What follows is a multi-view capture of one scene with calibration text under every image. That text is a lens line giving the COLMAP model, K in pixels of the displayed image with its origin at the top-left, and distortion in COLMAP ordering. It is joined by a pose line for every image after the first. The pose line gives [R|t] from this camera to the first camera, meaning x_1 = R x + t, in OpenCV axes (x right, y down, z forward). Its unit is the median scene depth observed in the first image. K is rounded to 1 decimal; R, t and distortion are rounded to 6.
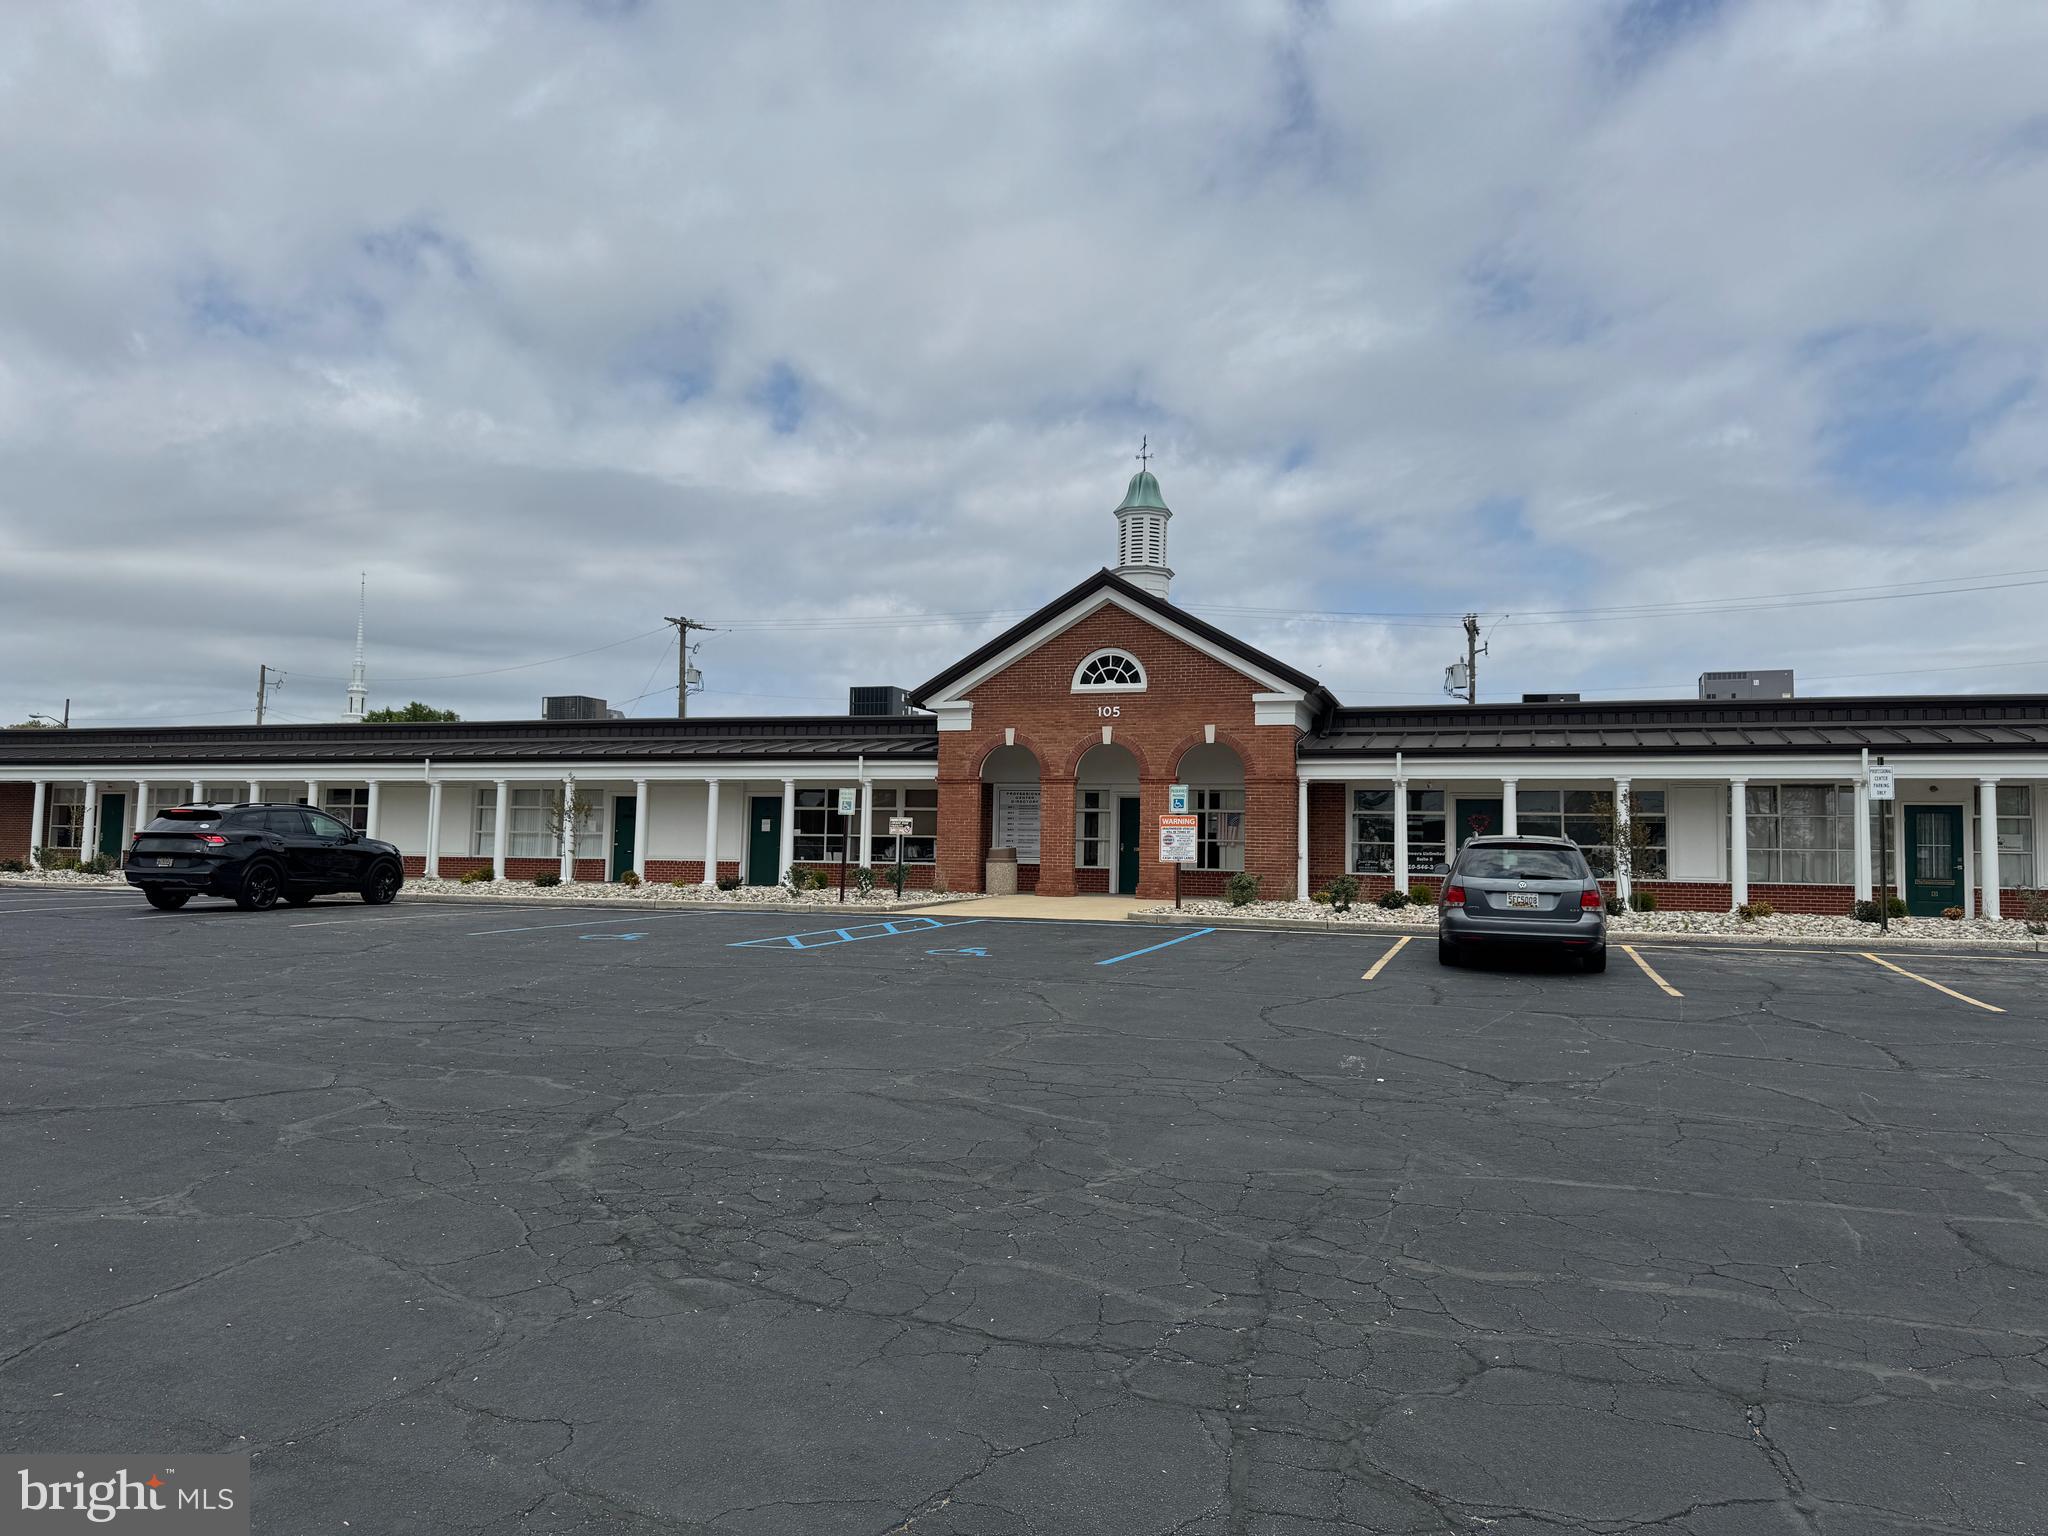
lens RADIAL K [[1437.3, 0, 1011.6], [0, 1437.3, 757.1], [0, 0, 1]] dist [0.067478, -0.081622]
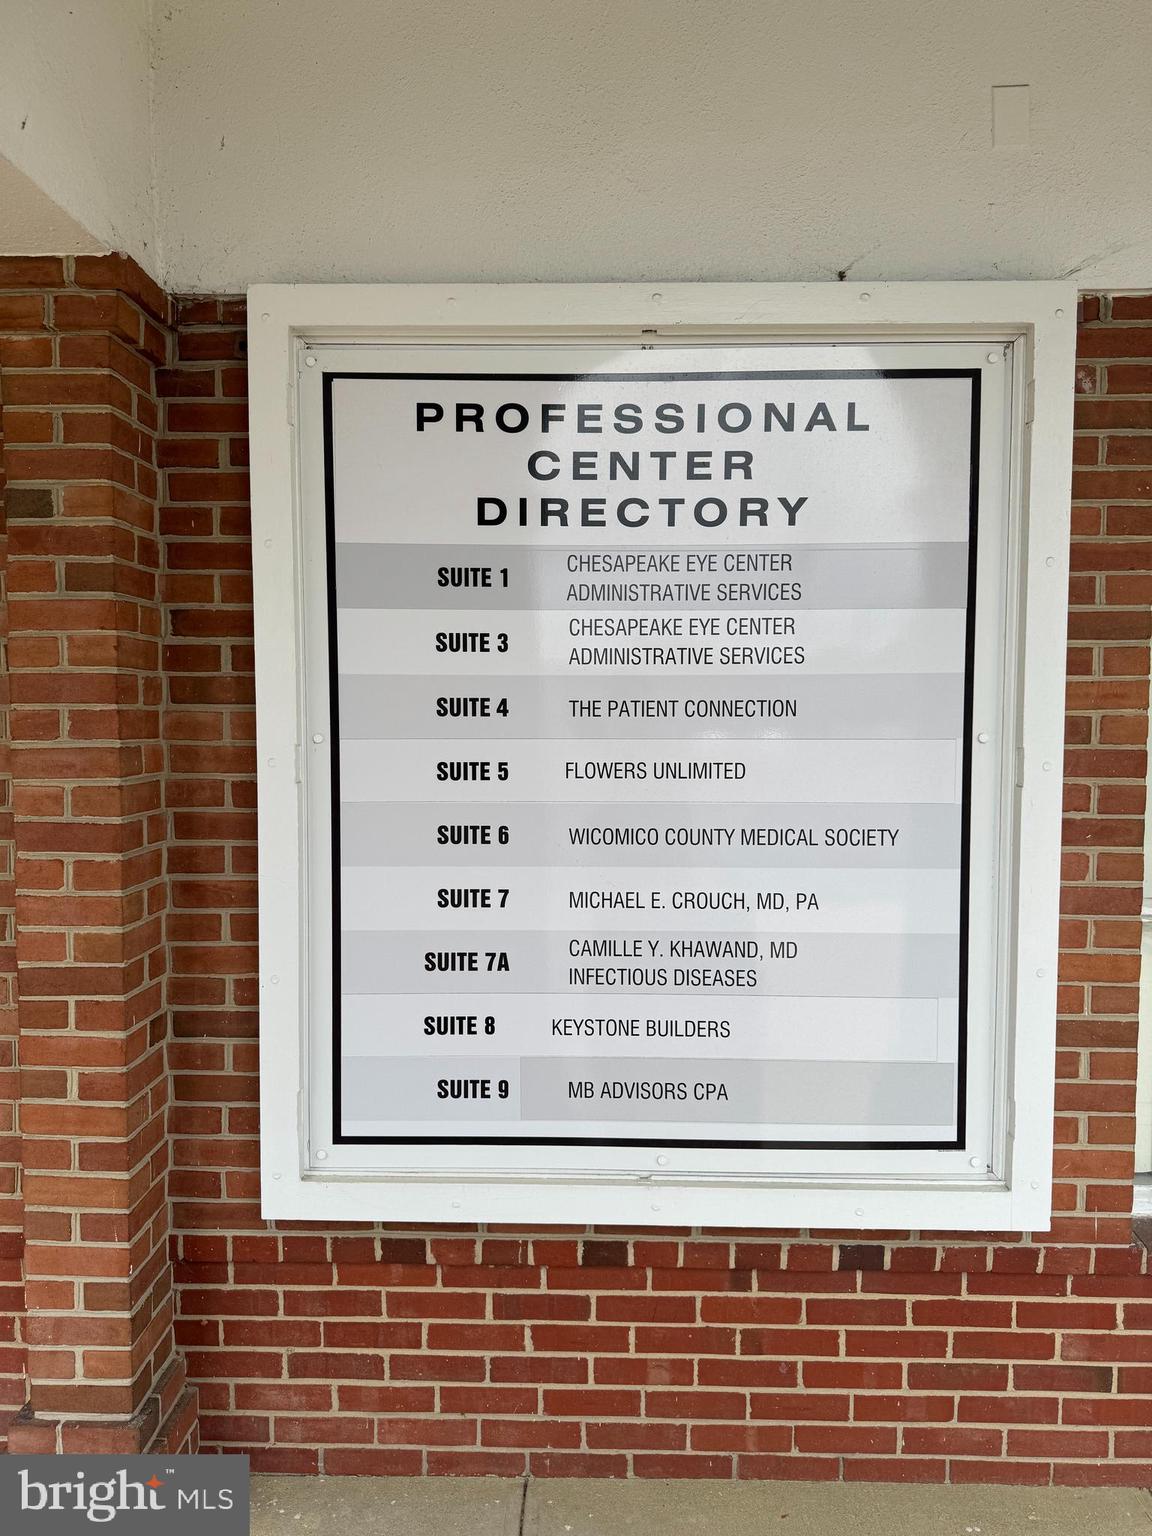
lens RADIAL K [[1078.0, 0, 579.0], [0, 1078.0, 763.6], [0, 0, 1]] dist [0.067478, -0.081622]
pose [[0.952236, -0.036889, 0.303128, -0.015407], [-0.003670, 0.991222, 0.132155, 0.039667], [-0.305342, -0.126955, 0.943742, 1.000979]]
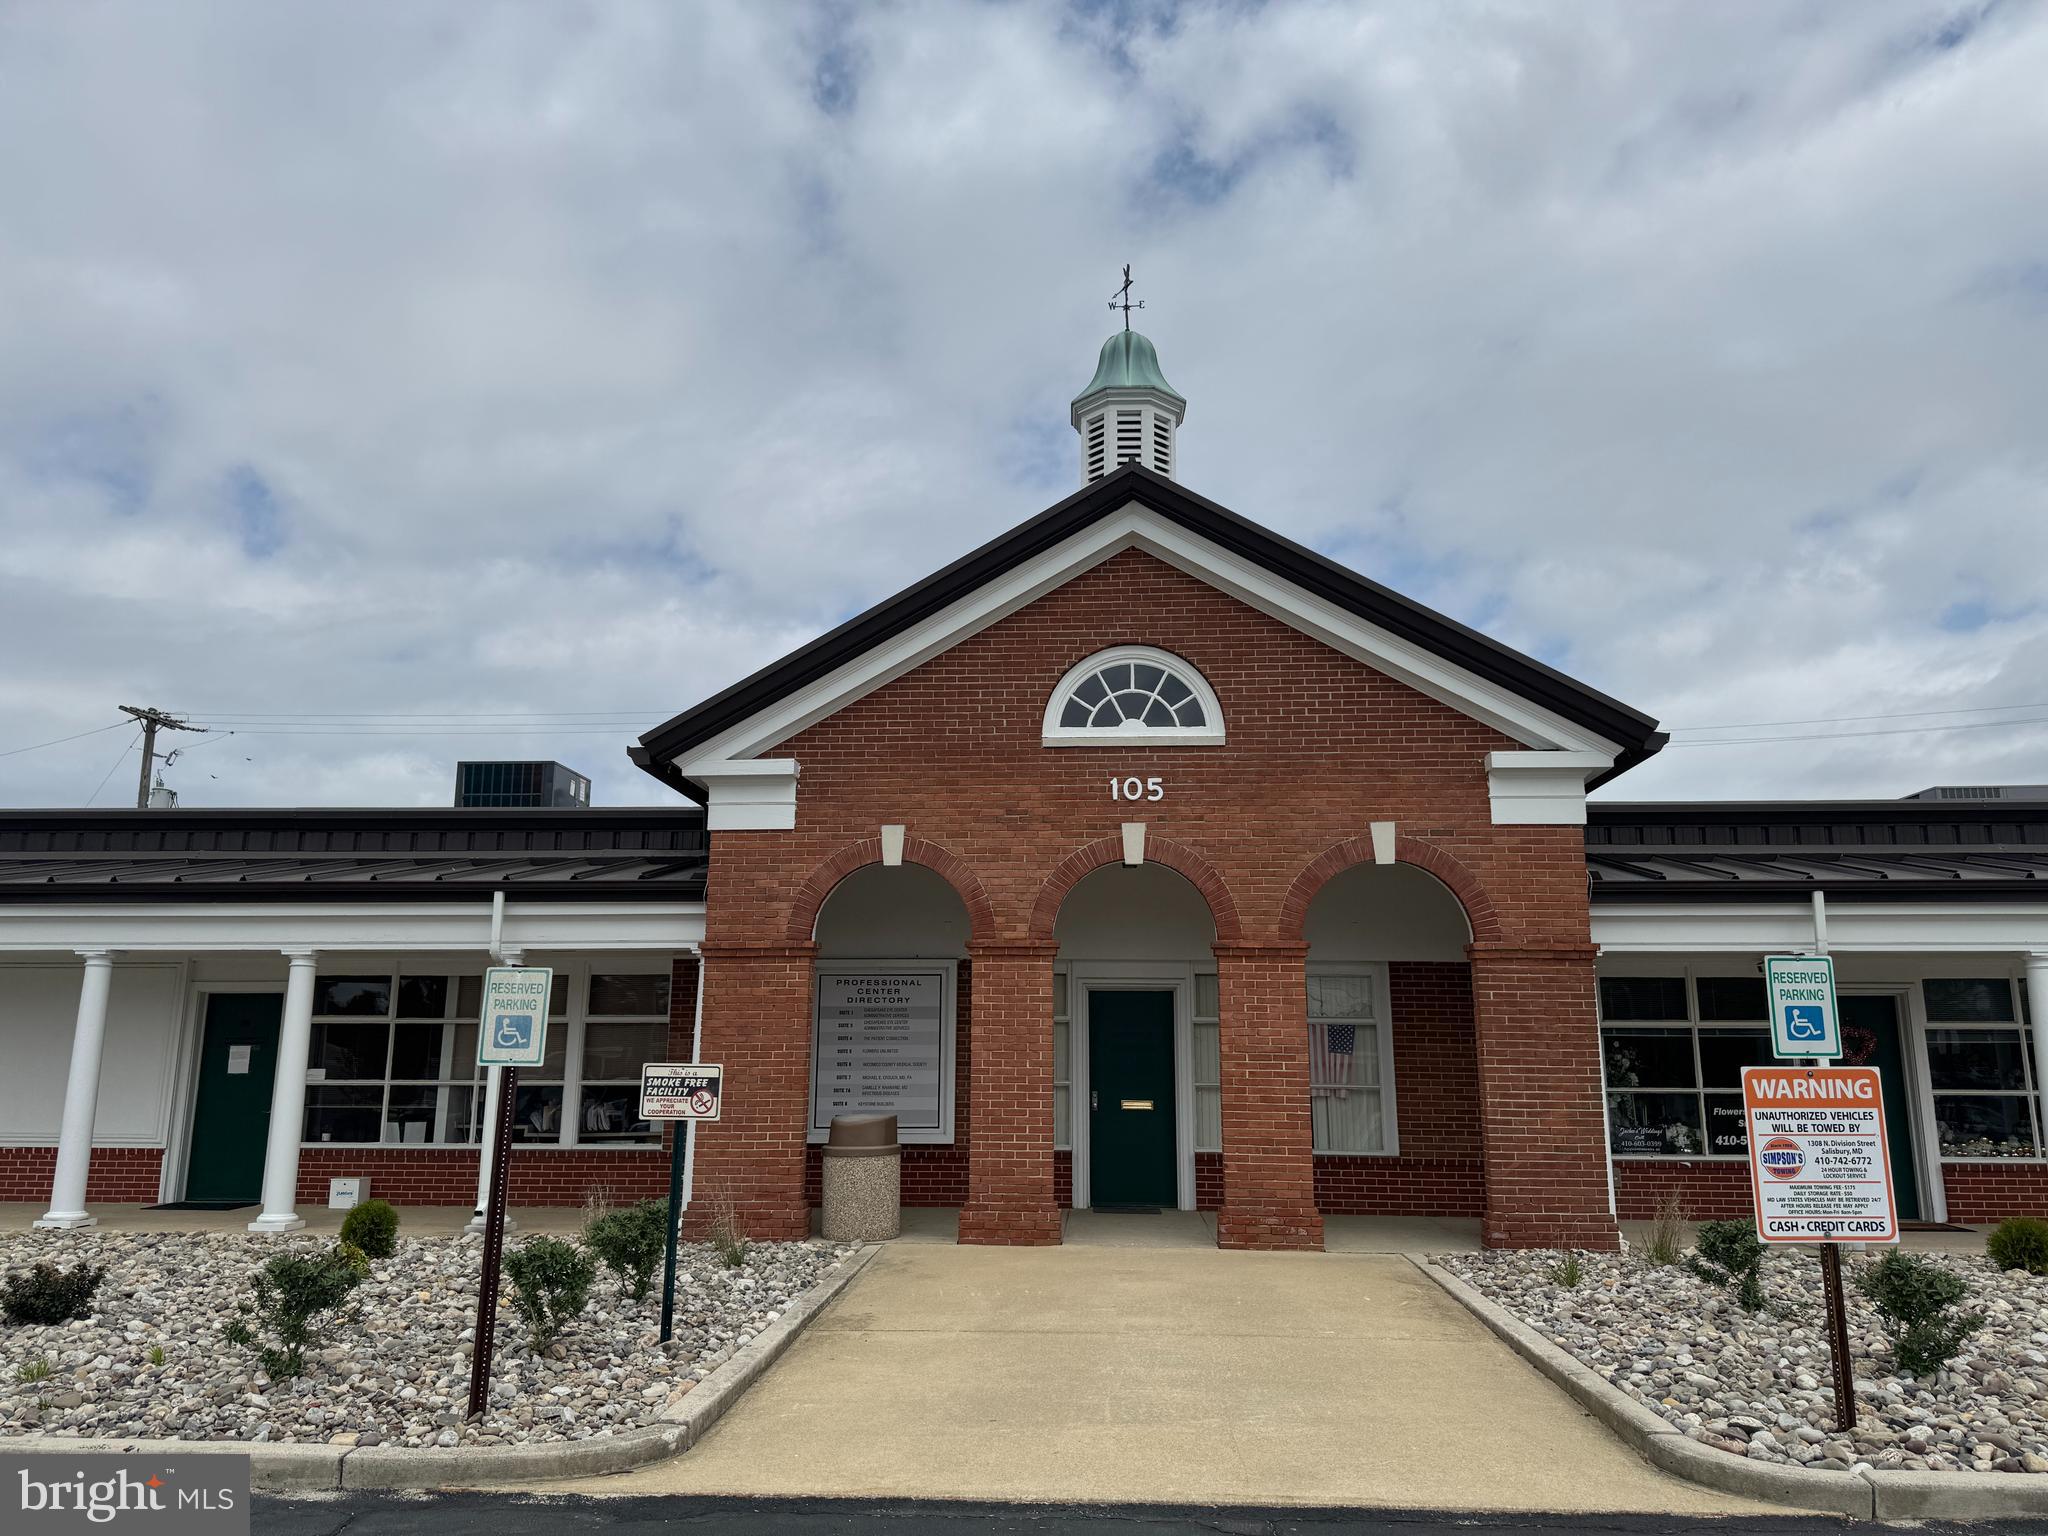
lens RADIAL K [[1437.3, 0, 1018.7], [0, 1437.3, 754.8], [0, 0, 1]] dist [0.067478, -0.081622]
pose [[0.958104, 0.043782, 0.283055, -0.085252], [-0.006725, 0.991414, -0.130586, 0.014087], [-0.286342, 0.123212, 0.950172, 0.585022]]
